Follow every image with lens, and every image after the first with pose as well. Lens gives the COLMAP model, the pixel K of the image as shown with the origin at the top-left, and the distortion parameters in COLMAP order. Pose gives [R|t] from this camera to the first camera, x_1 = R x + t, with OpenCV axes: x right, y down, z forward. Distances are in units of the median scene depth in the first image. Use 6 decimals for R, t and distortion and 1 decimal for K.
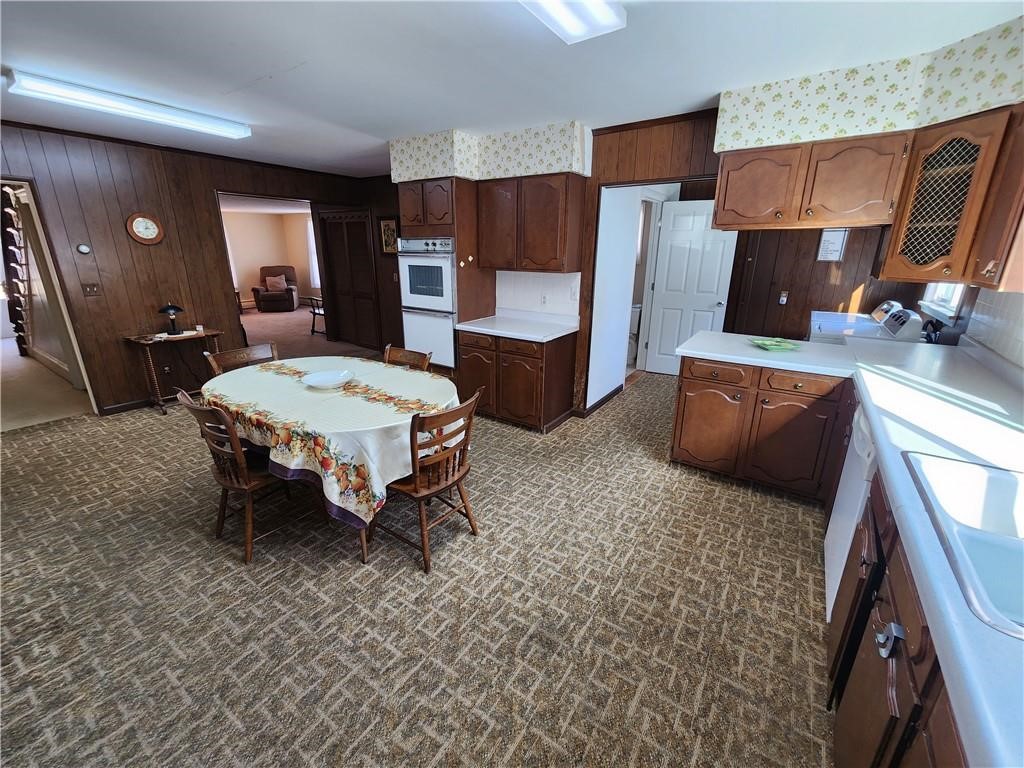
lens RADIAL K [[420.7, 0, 507.9], [0, 420.7, 378.4], [0, 0, 1]] dist [-0.000404, -0.000769]
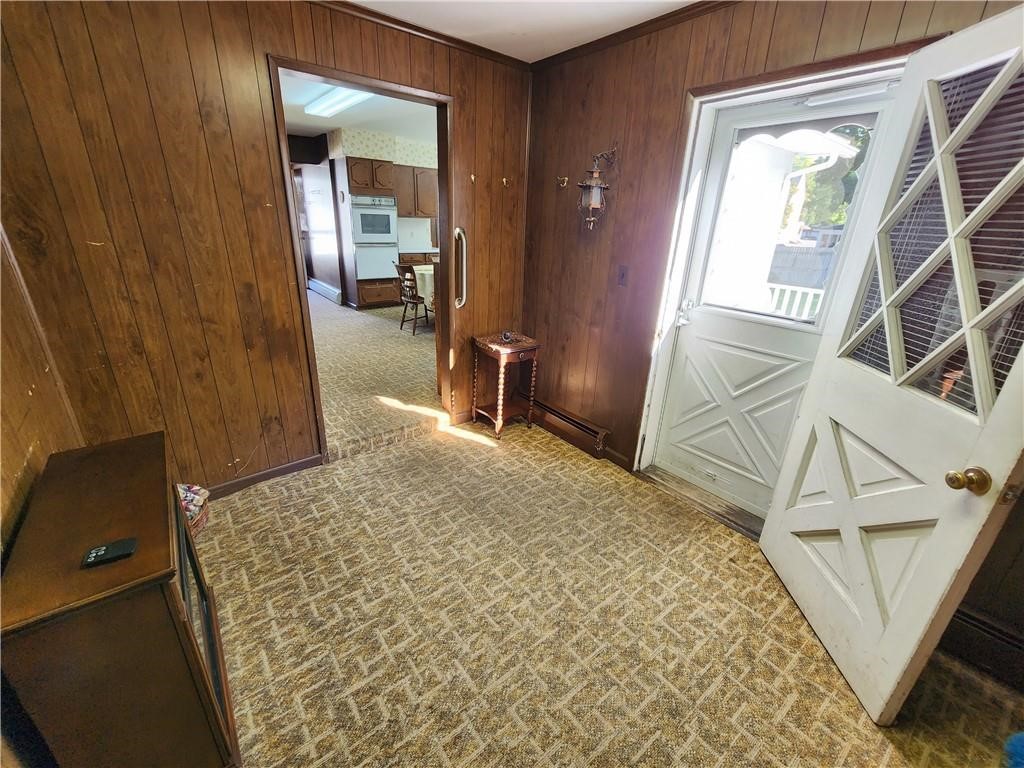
lens RADIAL K [[424.5, 0, 508.3], [0, 424.5, 381.0], [0, 0, 1]] dist [-0.000657, -0.000490]
pose [[0.292025, -0.339395, 0.894166, -2.847075], [0.252855, 0.929050, 0.270056, 0.020656], [-0.922380, 0.147232, 0.357123, 0.090099]]
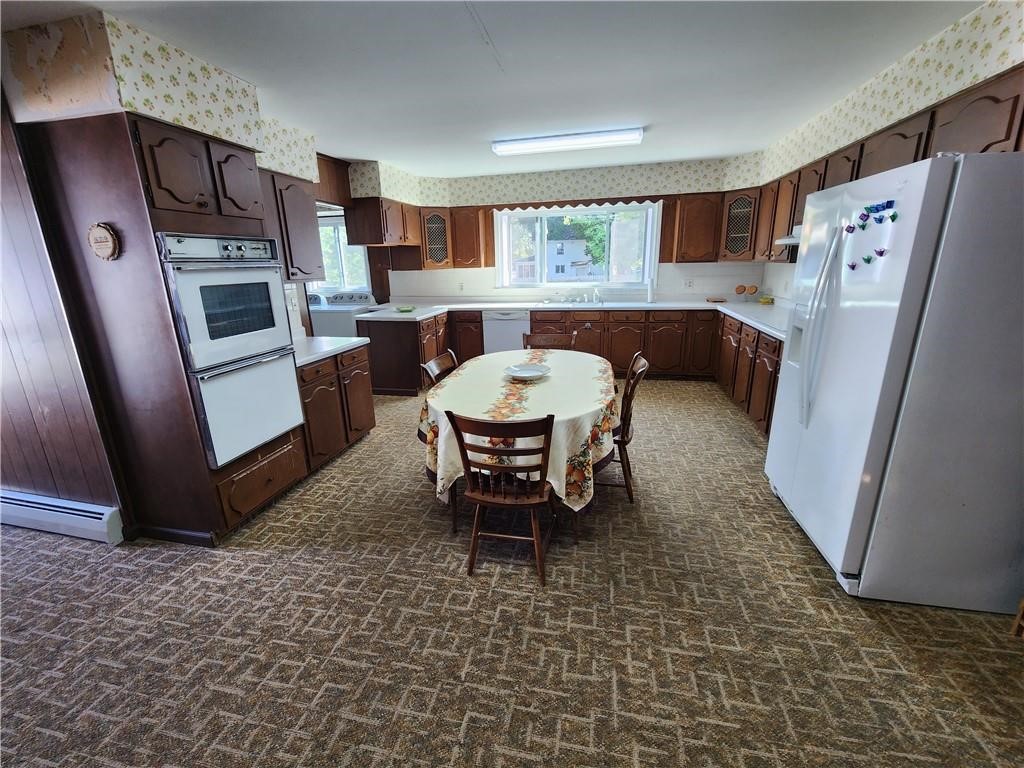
lens RADIAL K [[423.9, 0, 510.5], [0, 423.9, 379.6], [0, 0, 1]] dist [-0.000673, -0.001792]
pose [[-0.376634, -0.245158, 0.893333, -1.507342], [0.295418, 0.882209, 0.366655, -0.424914], [-0.877995, 0.402002, -0.259845, 1.458396]]
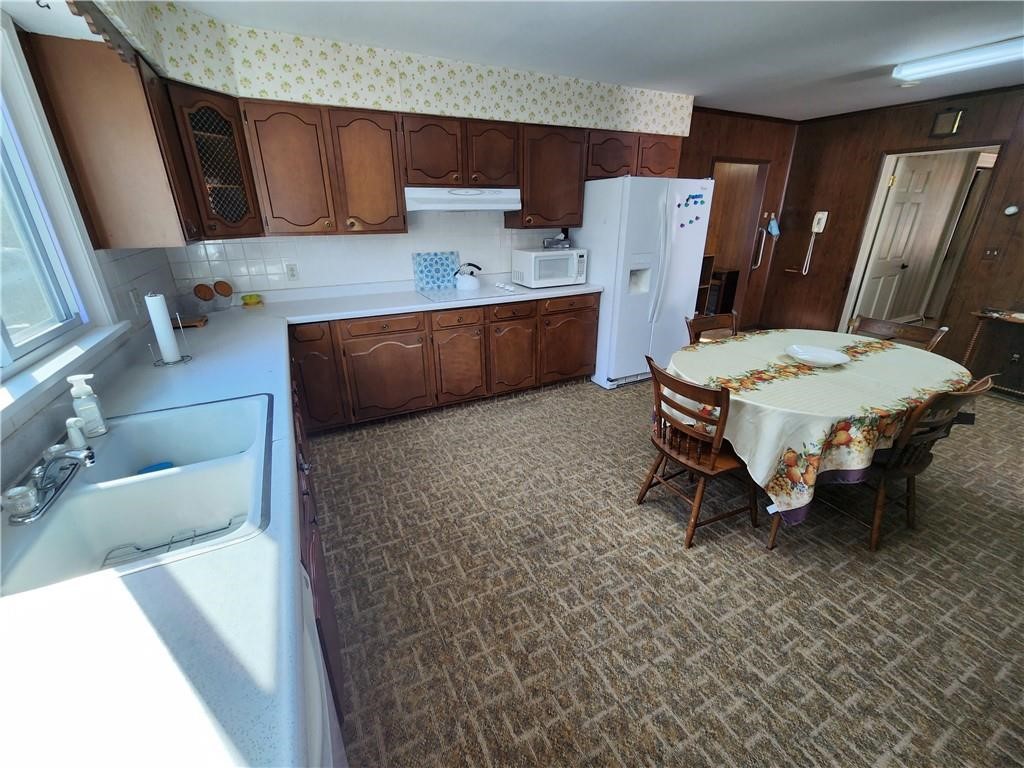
lens RADIAL K [[423.9, 0, 510.5], [0, 423.9, 379.6], [0, 0, 1]] dist [-0.000673, -0.001792]
pose [[-0.479052, 0.322561, -0.816372, 0.716392], [-0.254584, 0.839003, 0.480895, -0.249703], [0.840057, 0.438209, -0.319808, 0.838608]]
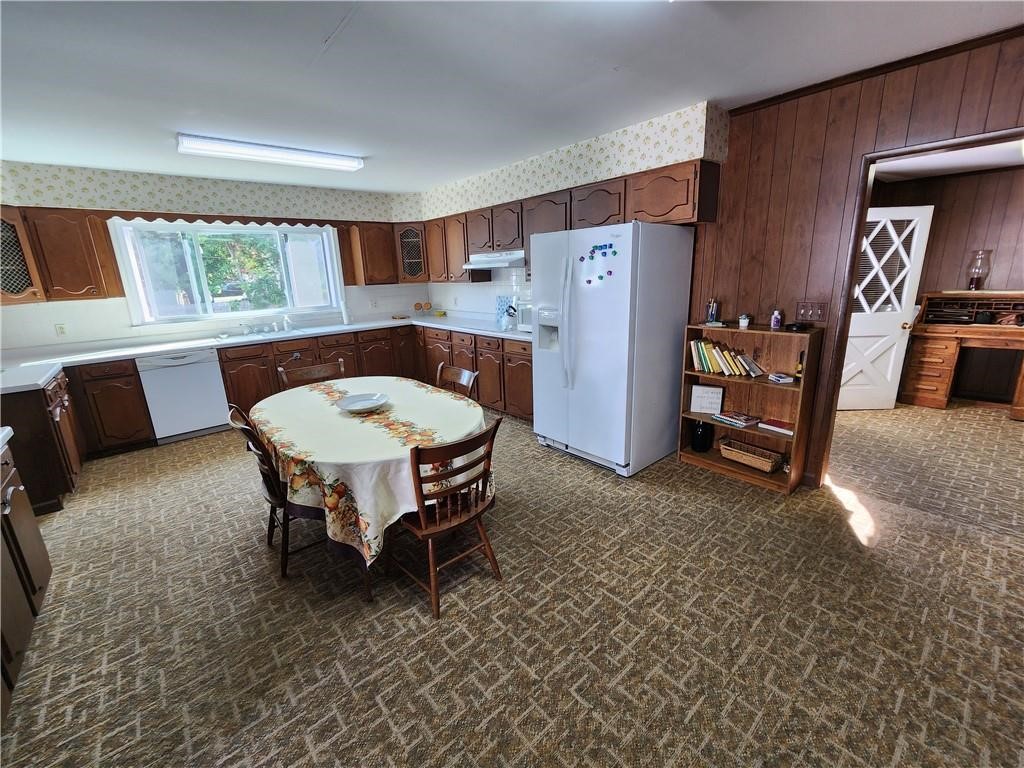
lens RADIAL K [[424.5, 0, 508.3], [0, 424.5, 381.0], [0, 0, 1]] dist [-0.000657, -0.000490]
pose [[-0.965105, -0.034740, 0.259547, -1.108430], [0.108134, 0.849836, 0.515835, -0.564924], [-0.238493, 0.525901, -0.816425, 1.867959]]
